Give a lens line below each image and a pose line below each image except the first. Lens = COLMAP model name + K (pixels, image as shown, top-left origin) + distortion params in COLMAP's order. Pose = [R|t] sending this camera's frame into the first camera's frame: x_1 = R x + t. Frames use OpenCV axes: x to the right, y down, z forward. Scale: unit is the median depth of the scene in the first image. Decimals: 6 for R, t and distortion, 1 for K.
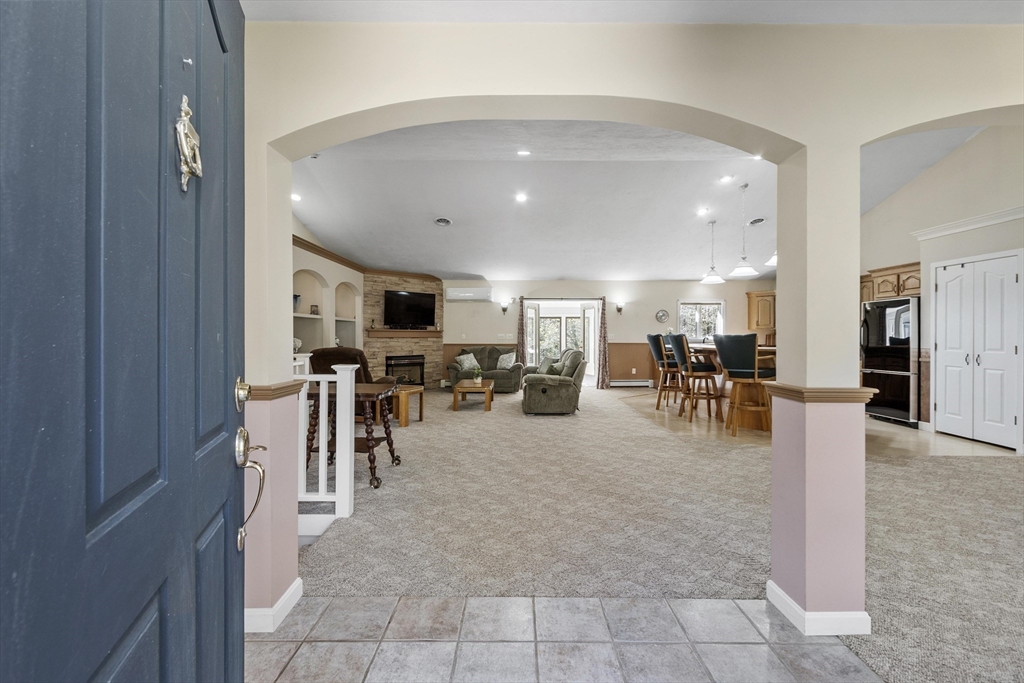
lens RADIAL K [[450.2, 0, 513.3], [0, 450.2, 336.1], [0, 0, 1]] dist [0.002465, 0.000297]
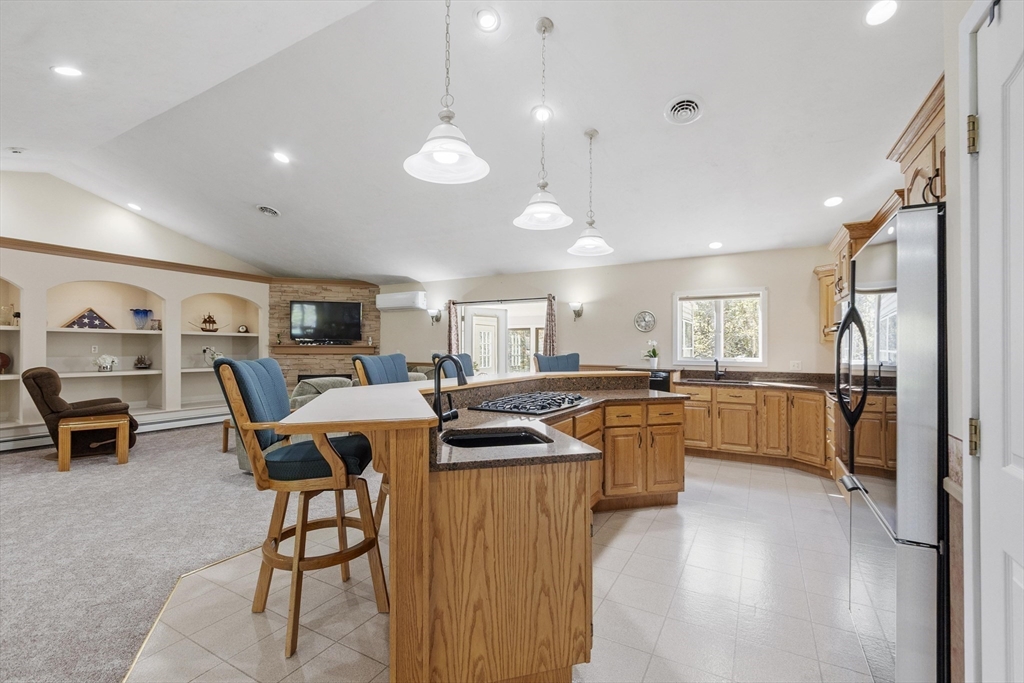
lens RADIAL K [[443.9, 0, 511.2], [0, 443.9, 344.5], [0, 0, 1]] dist [0.001774, 0.000063]
pose [[0.874555, -0.002054, -0.484922, 0.526285], [-0.002763, 0.999954, -0.009220, -0.008766], [0.484919, 0.009403, 0.874509, 0.452904]]
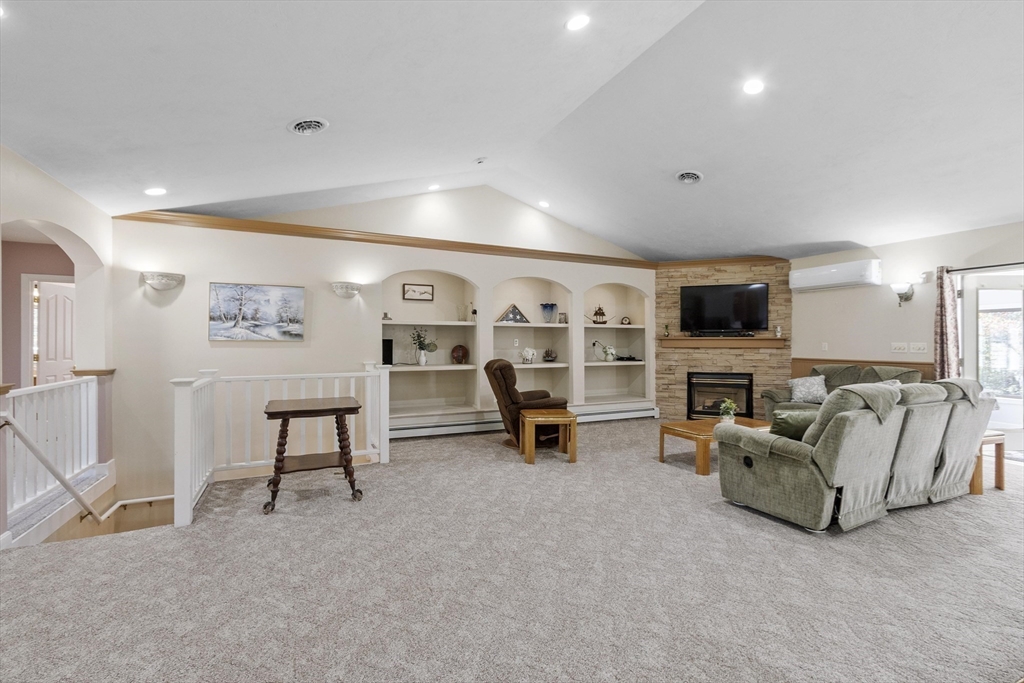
lens RADIAL K [[451.5, 0, 512.0], [0, 451.5, 341.5], [0, 0, 1]] dist [-0.002272, 0.000116]
pose [[0.430361, -0.001110, -0.902656, 0.294332], [0.000037, 0.999999, -0.001212, -0.006548], [0.902657, 0.000489, 0.430361, 0.410341]]
